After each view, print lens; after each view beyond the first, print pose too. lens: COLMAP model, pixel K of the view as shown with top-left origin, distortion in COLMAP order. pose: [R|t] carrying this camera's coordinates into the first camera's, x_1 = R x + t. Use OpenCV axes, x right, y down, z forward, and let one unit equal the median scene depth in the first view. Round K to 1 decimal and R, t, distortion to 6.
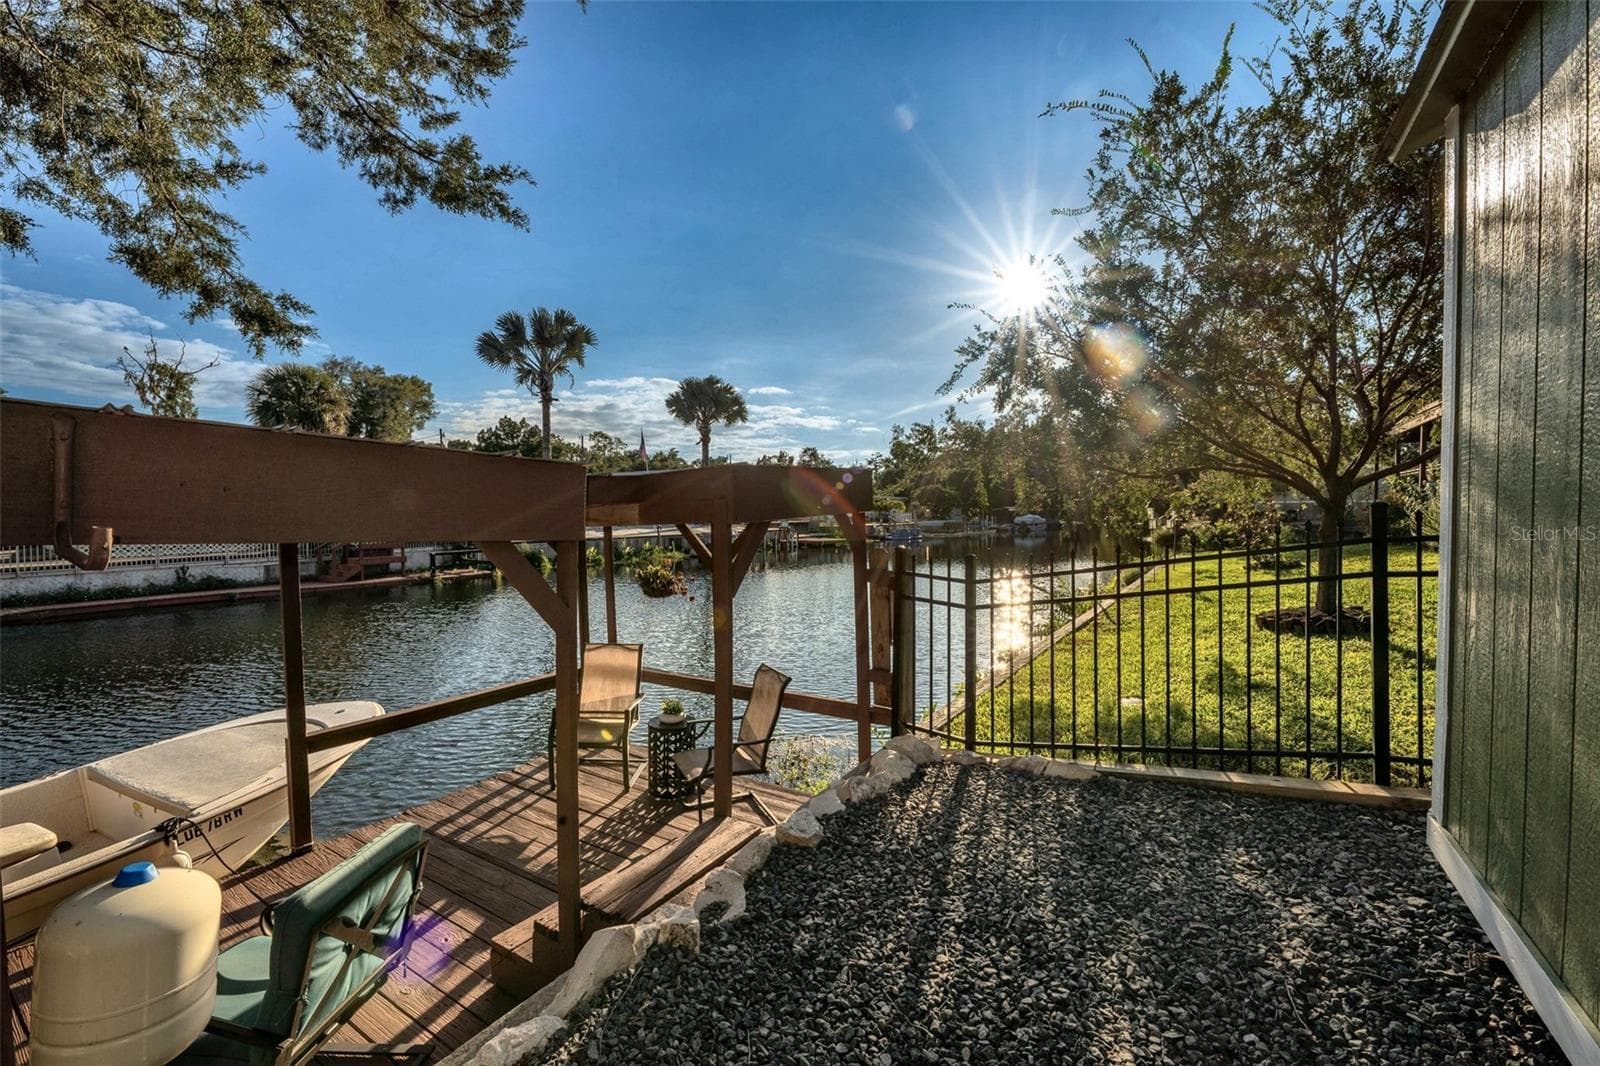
lens RADIAL K [[648.8, 0, 799.7], [0, 648.8, 535.2], [0, 0, 1]] dist [-0.009962, -0.001432]
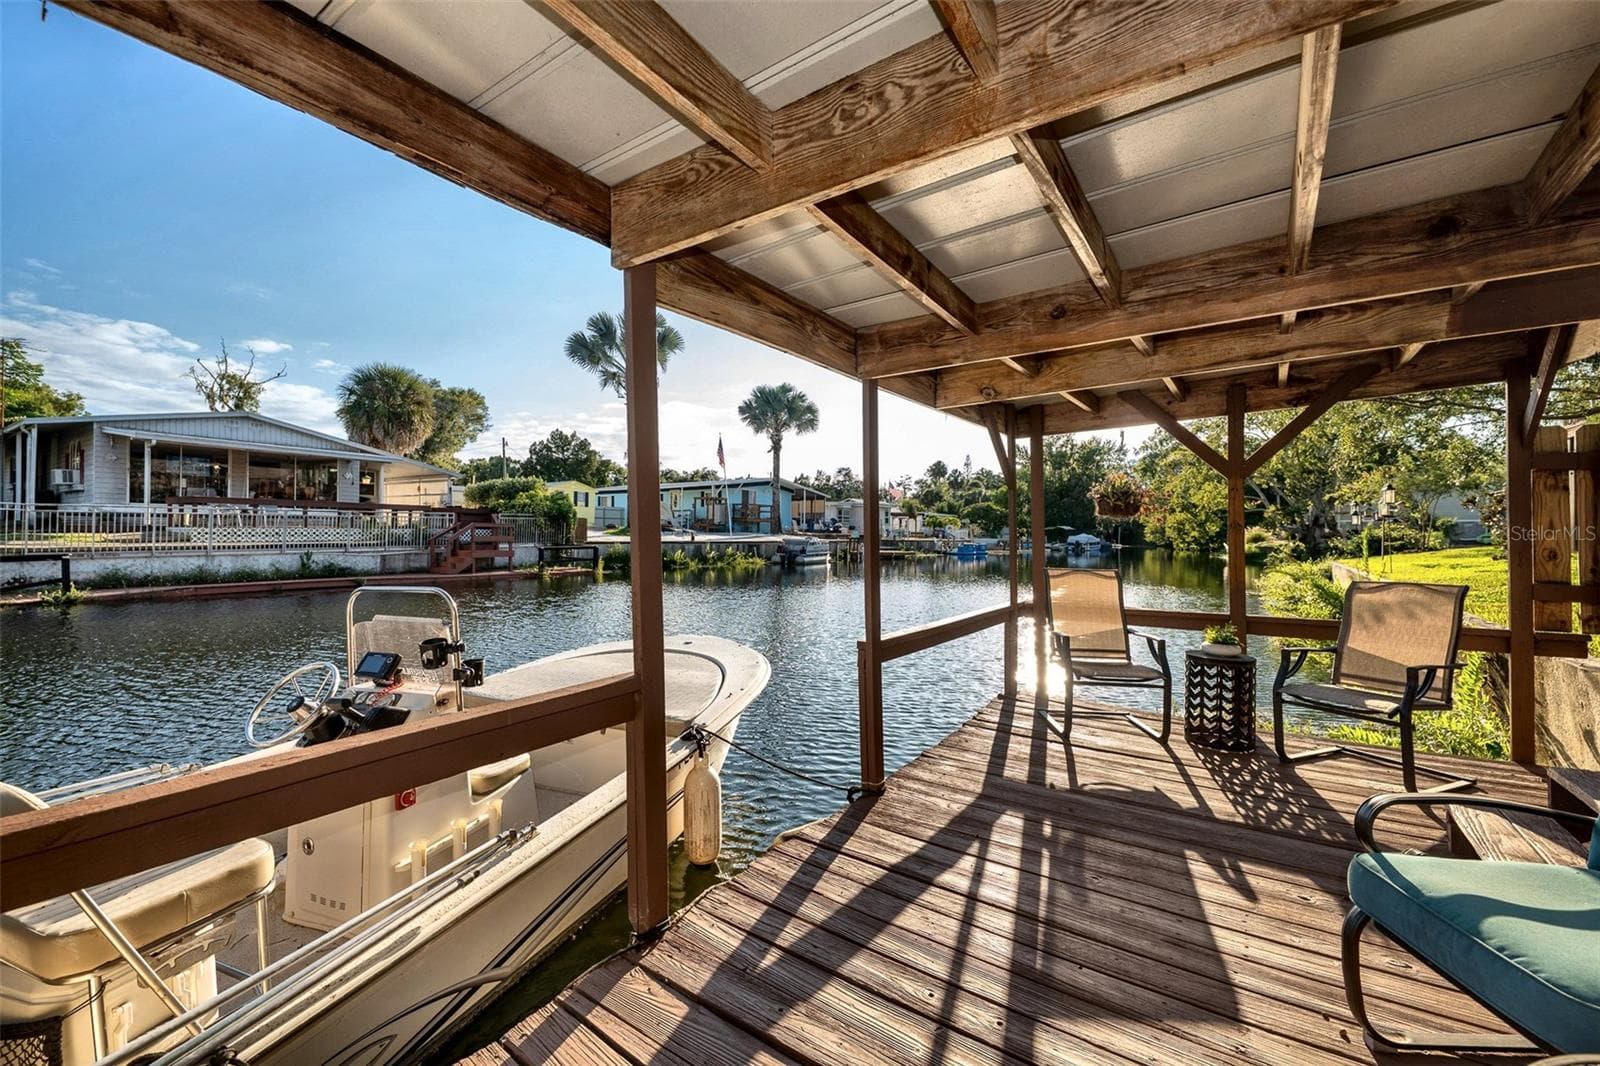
lens RADIAL K [[648.8, 0, 796.1], [0, 648.8, 535.3], [0, 0, 1]] dist [-0.009962, -0.001432]
pose [[0.999371, 0.012399, -0.033214, -0.106598], [-0.013609, 0.999243, -0.036446, 0.027333], [0.032737, 0.036875, 0.998784, 0.028054]]
